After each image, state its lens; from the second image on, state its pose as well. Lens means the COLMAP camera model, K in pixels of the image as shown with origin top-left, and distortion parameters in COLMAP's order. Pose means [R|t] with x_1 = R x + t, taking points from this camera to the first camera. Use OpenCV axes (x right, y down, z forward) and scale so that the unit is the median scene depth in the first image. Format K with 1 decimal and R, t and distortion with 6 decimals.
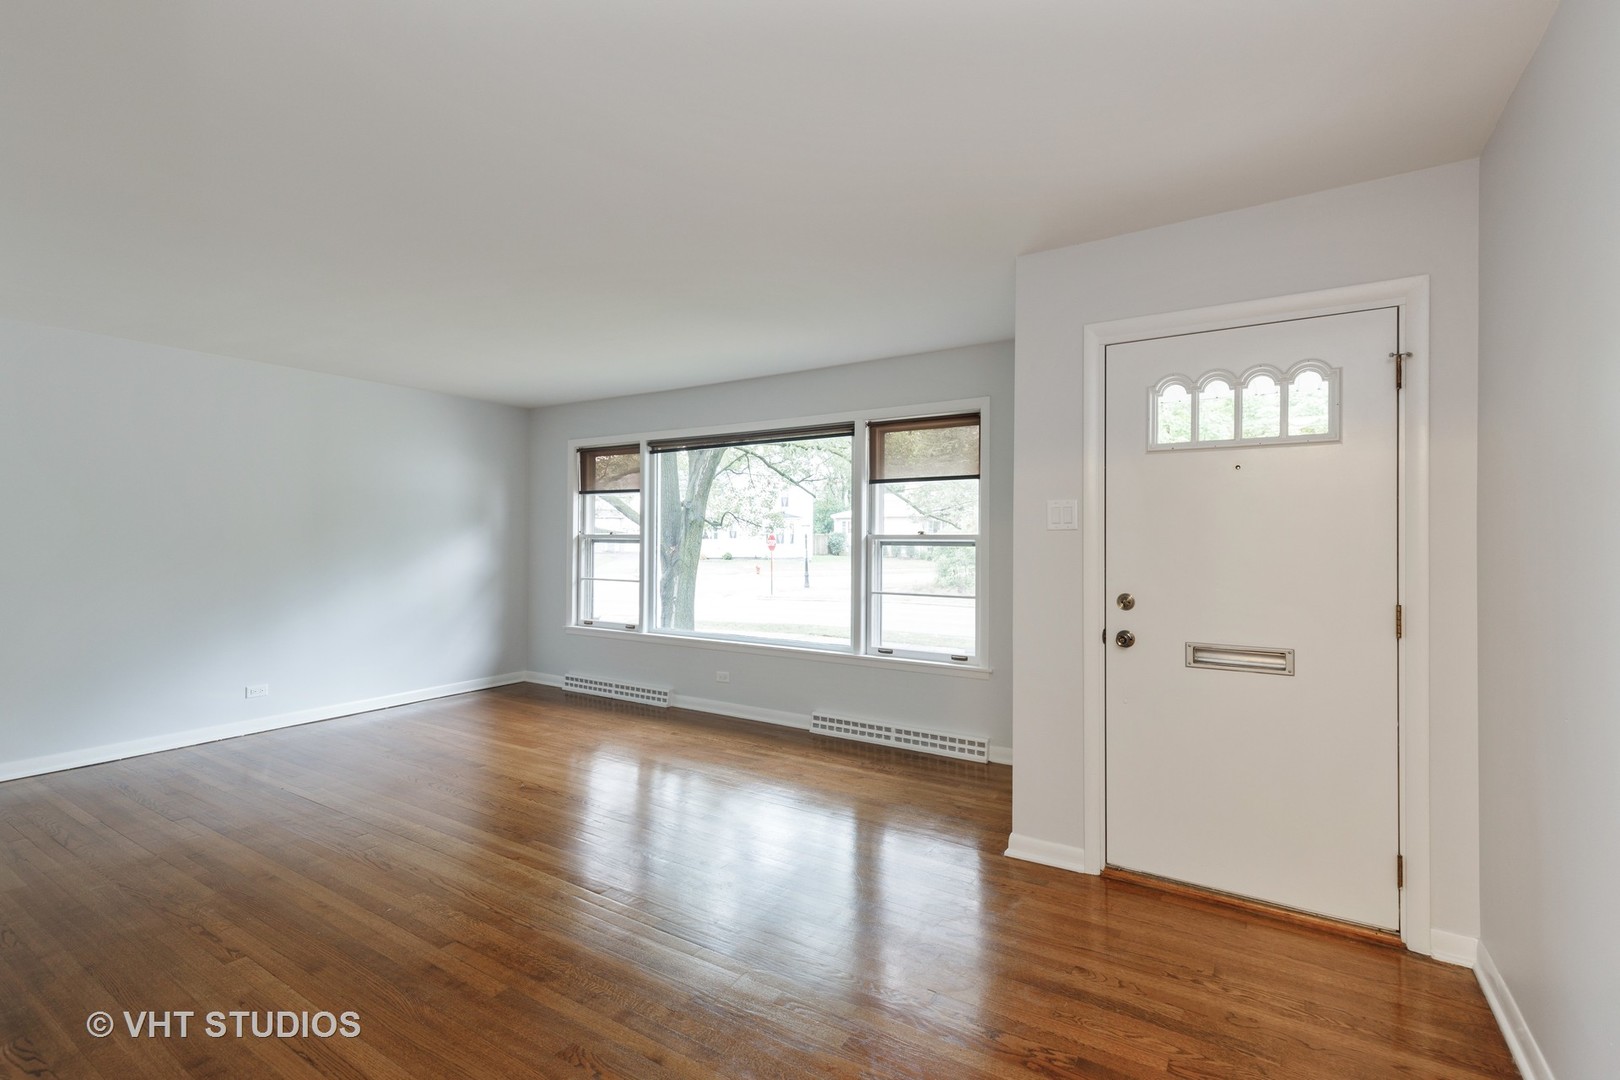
lens RADIAL K [[732.2, 0, 806.6], [0, 732.2, 531.1], [0, 0, 1]] dist [0.021519, -0.000064]
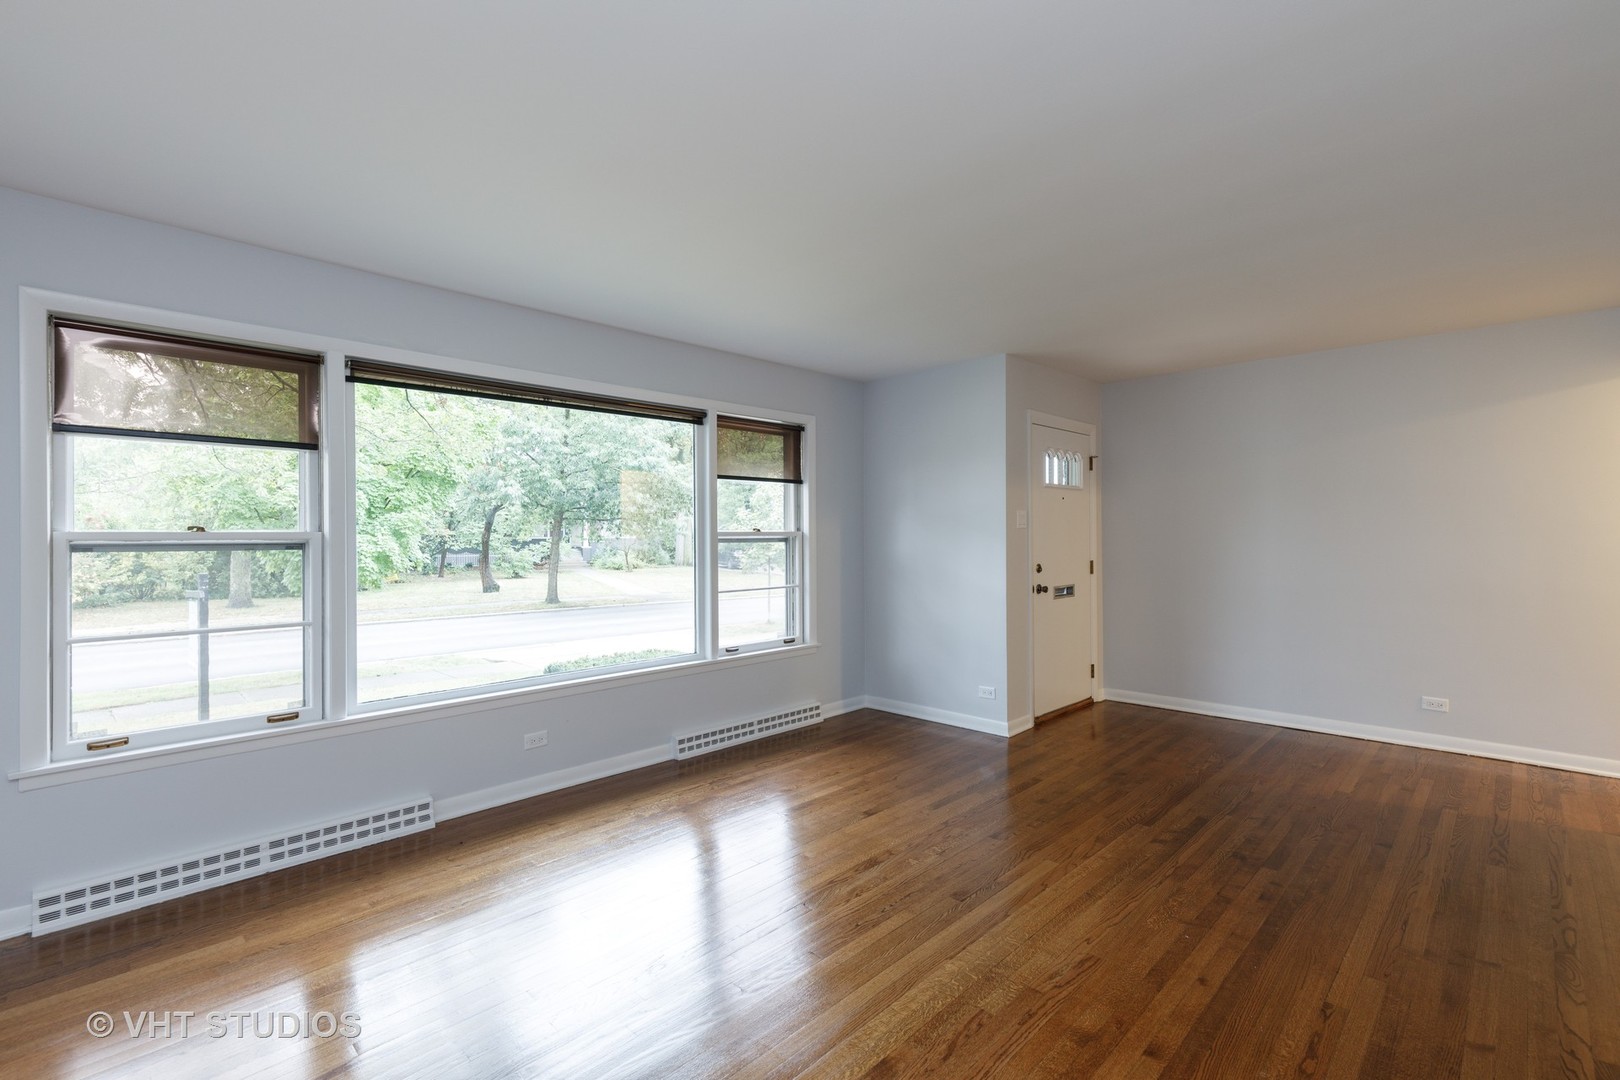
lens RADIAL K [[732.2, 0, 807.2], [0, 732.2, 546.8], [0, 0, 1]] dist [0.021519, -0.000064]
pose [[0.203084, 0.007168, 0.979135, -0.820170], [0.030627, 0.999437, -0.013669, 0.041144], [-0.978682, 0.032764, 0.202750, 0.680677]]
